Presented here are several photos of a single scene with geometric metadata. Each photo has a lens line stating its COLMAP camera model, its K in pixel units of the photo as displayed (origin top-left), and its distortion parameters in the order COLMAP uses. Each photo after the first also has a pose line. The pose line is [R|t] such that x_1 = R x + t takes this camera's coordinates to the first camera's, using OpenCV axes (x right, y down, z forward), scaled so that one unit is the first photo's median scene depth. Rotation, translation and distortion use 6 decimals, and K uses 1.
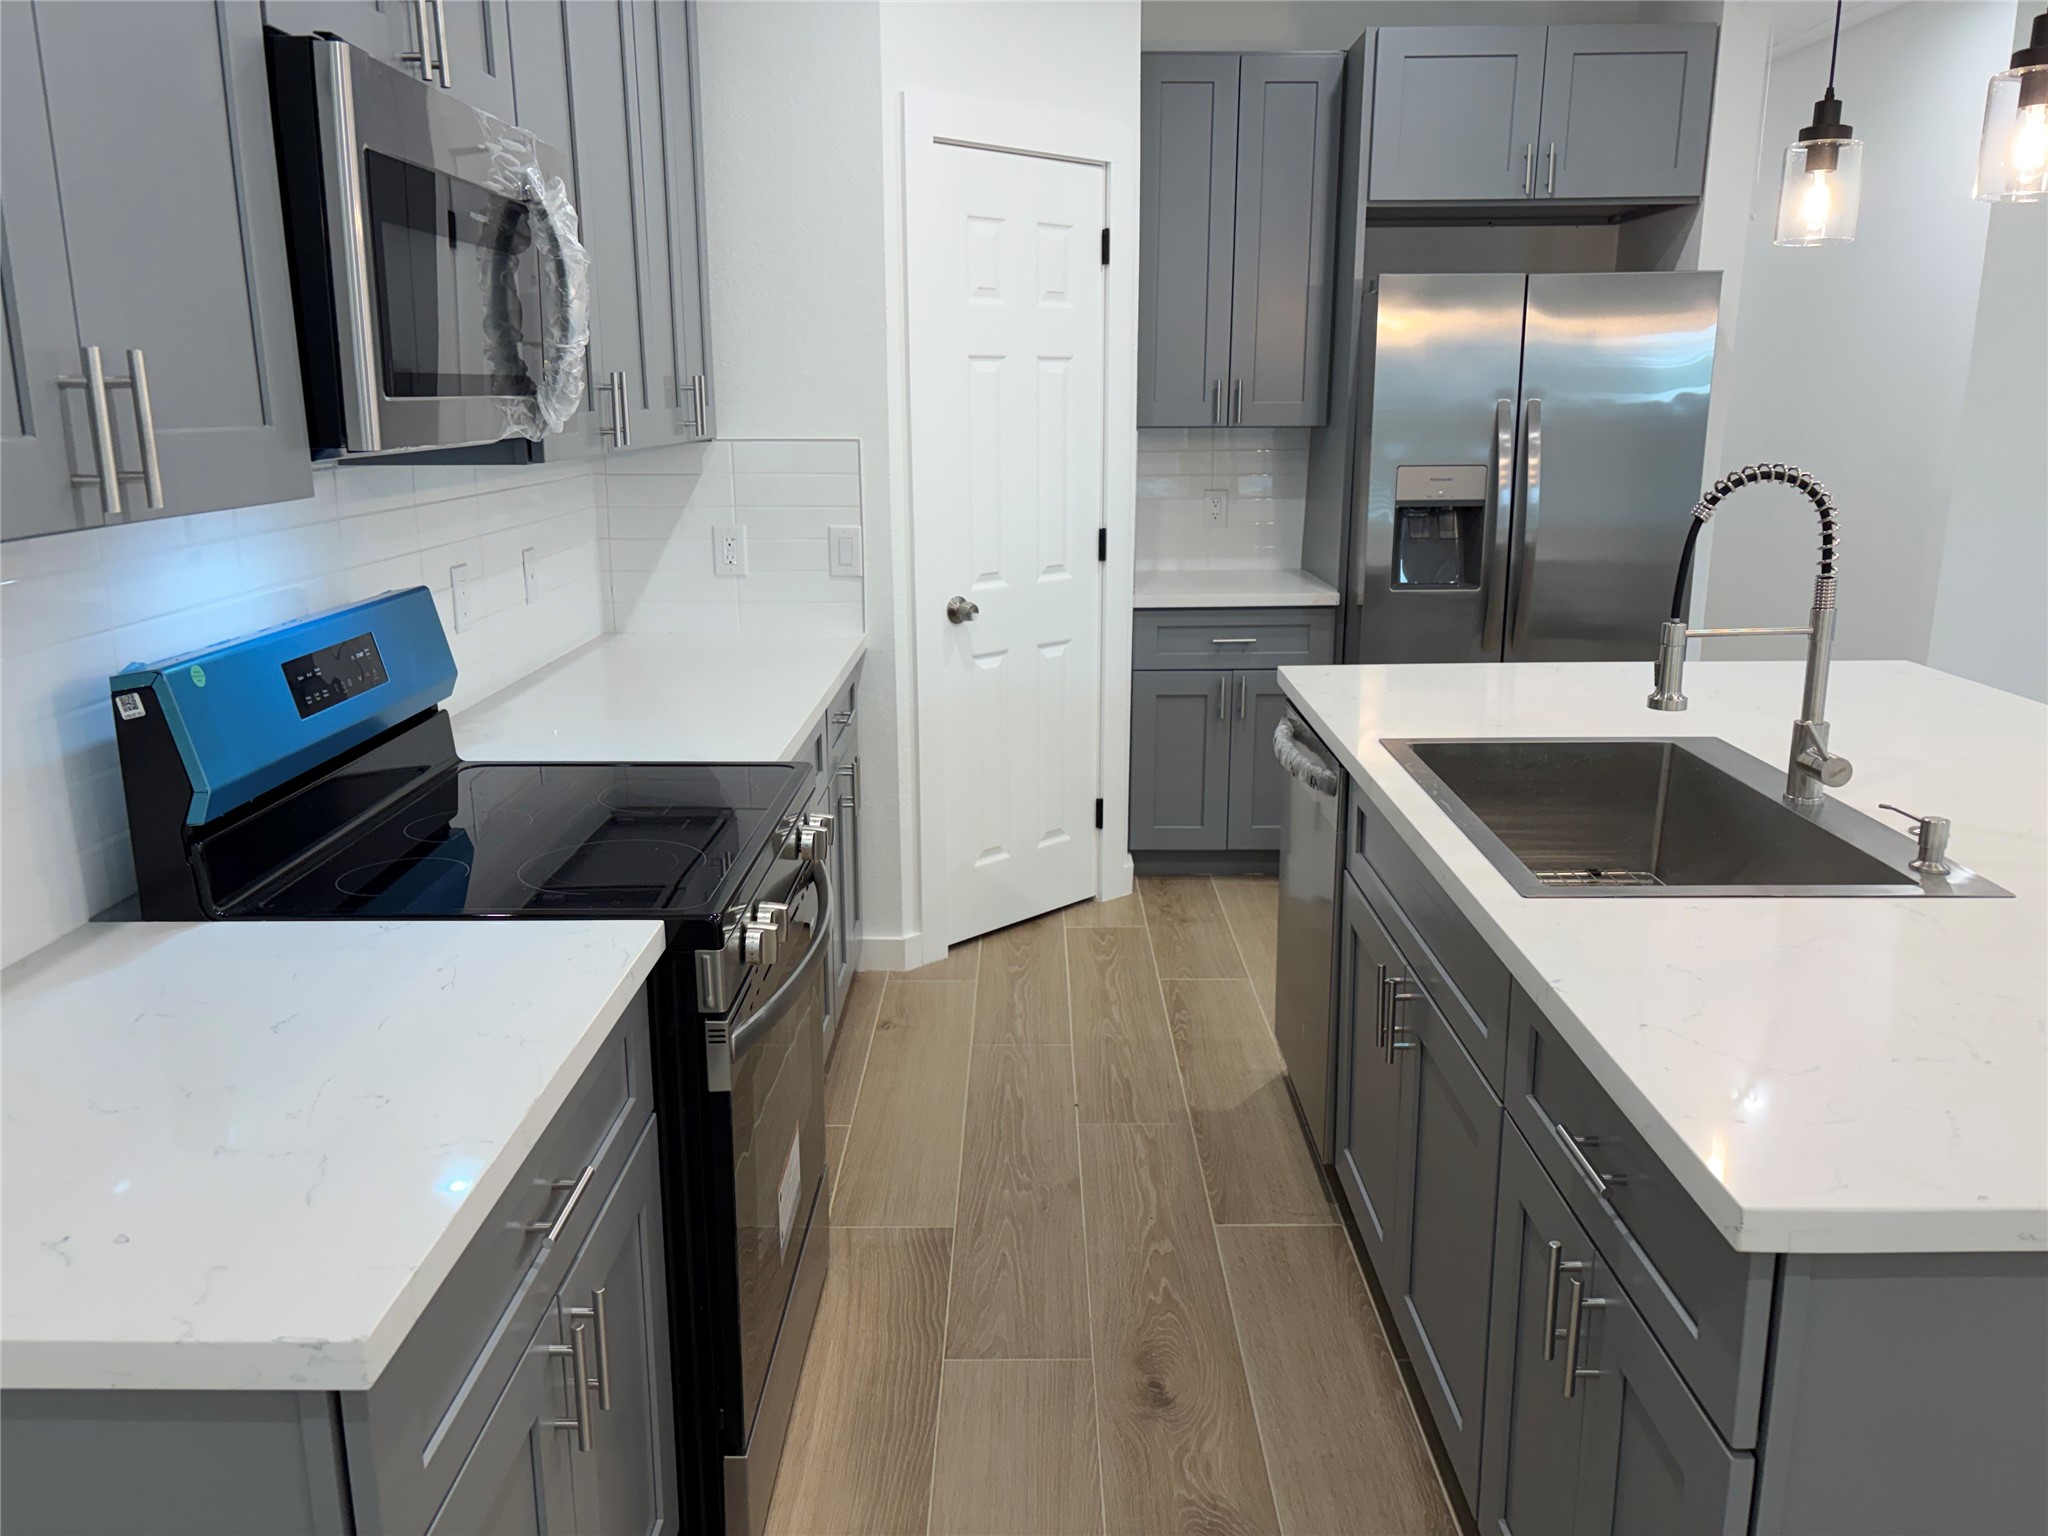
lens RADIAL K [[1561.6, 0, 1025.7], [0, 1561.6, 753.5], [0, 0, 1]] dist [0.107544, -0.161912]
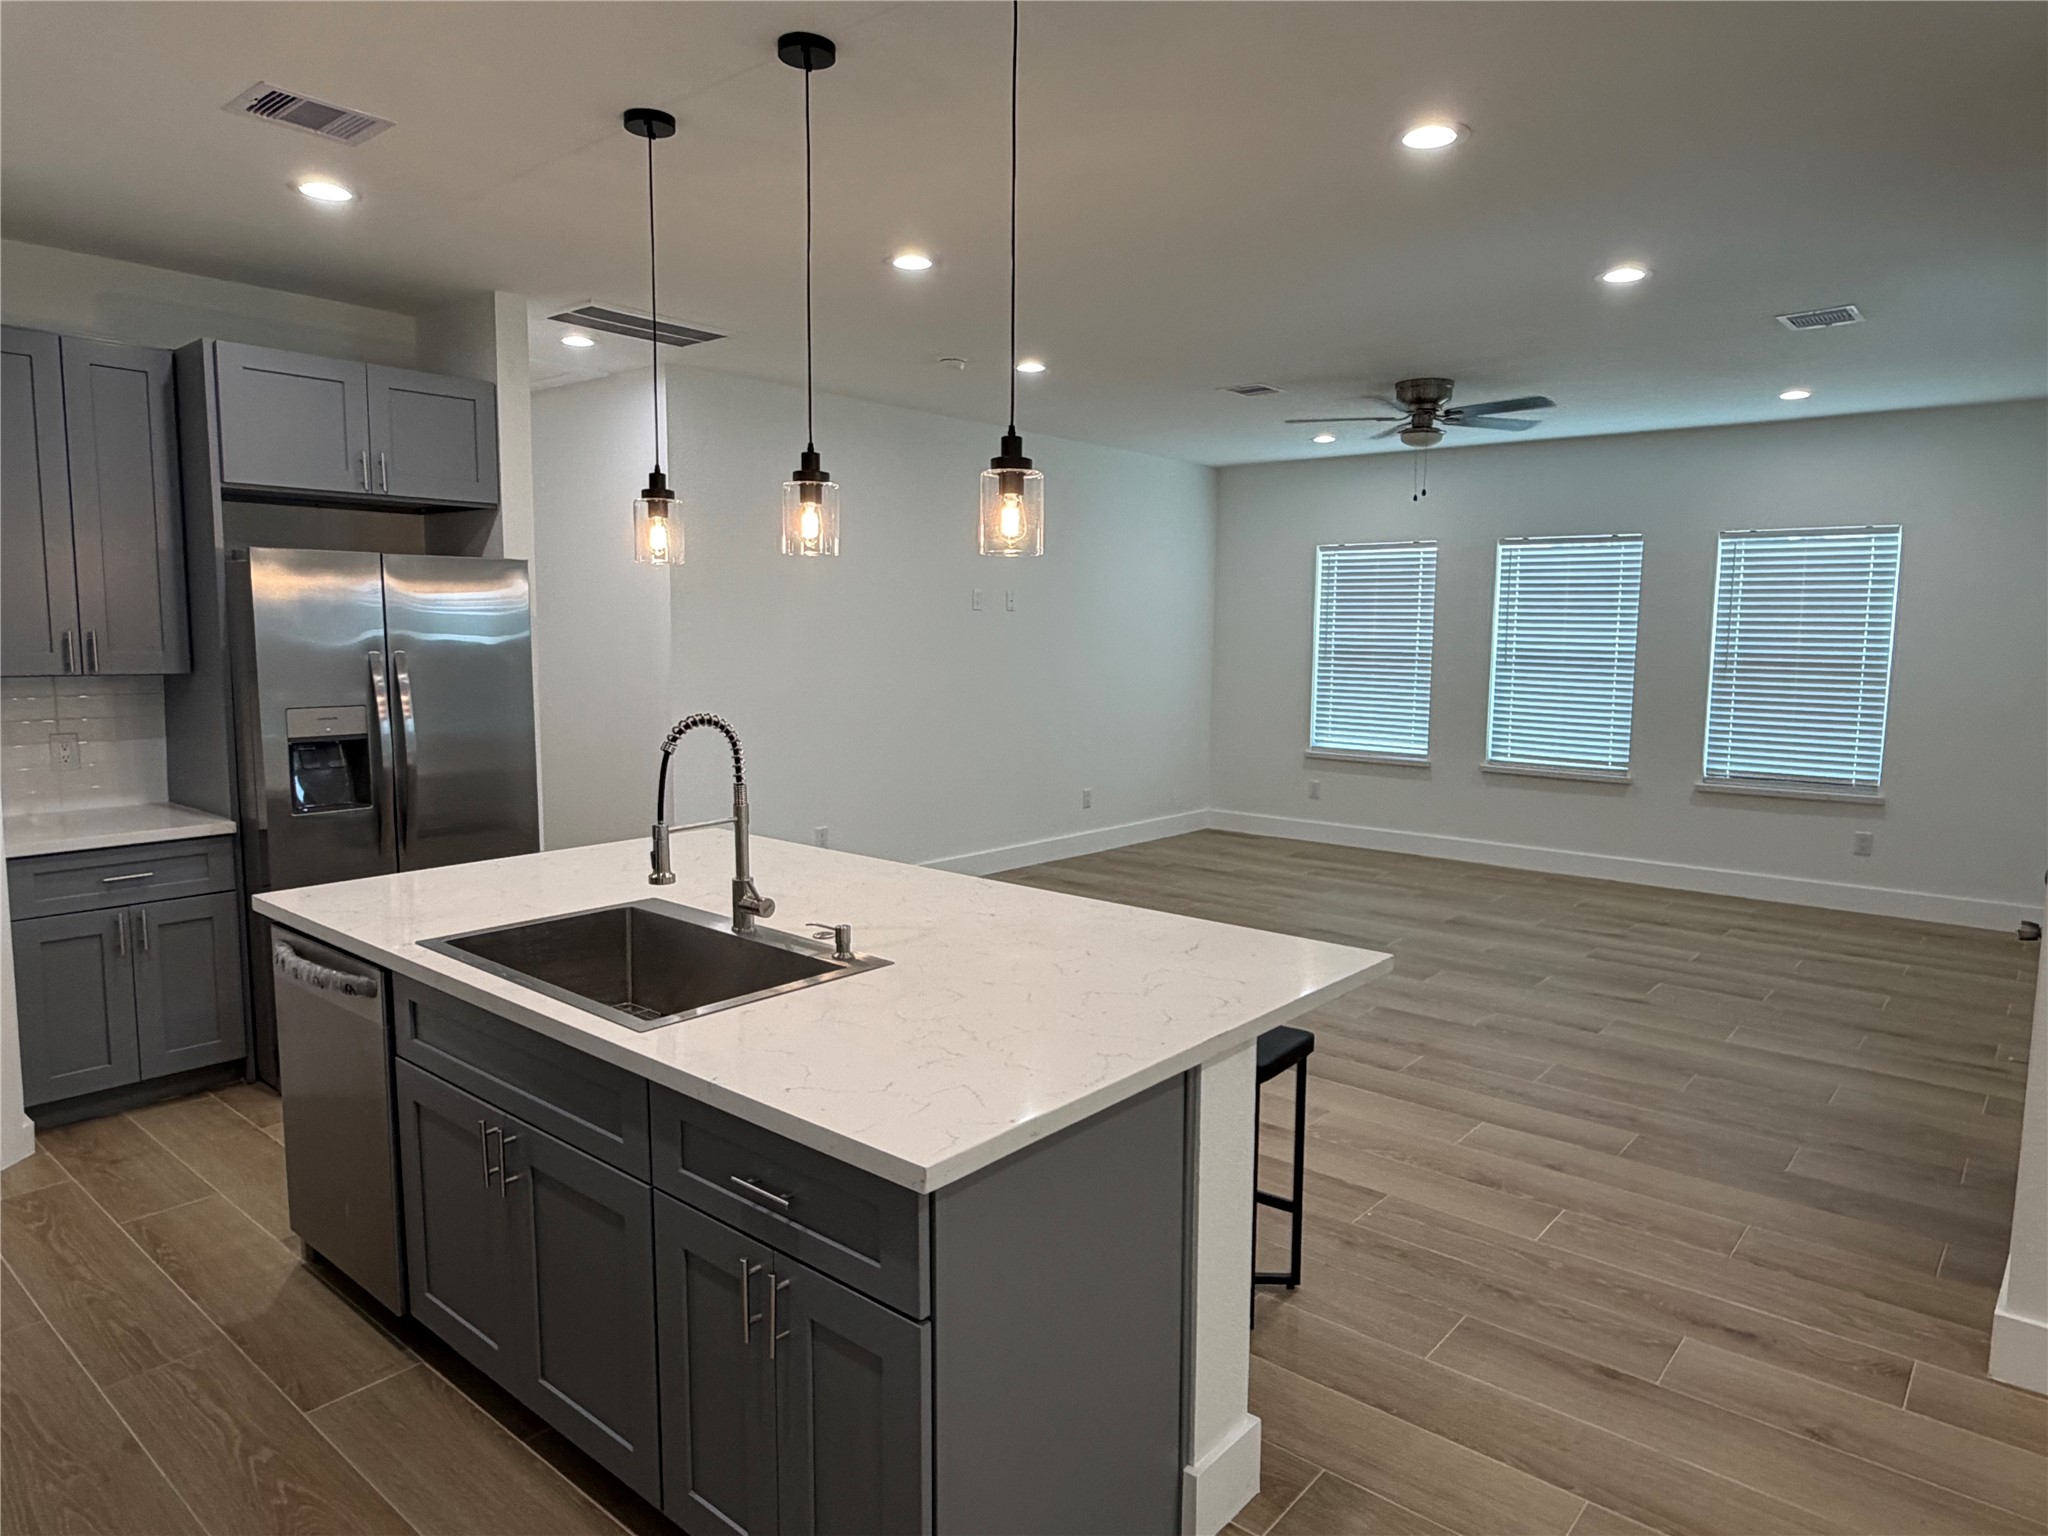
lens RADIAL K [[1247.3, 0, 1064.4], [0, 1247.3, 767.6], [0, 0, 1]] dist [0.018683, -0.013453]
pose [[0.627236, -0.073192, 0.775383, -0.142170], [0.158491, 0.986737, -0.035067, -0.020333], [-0.762533, 0.144887, 0.630517, -0.006310]]
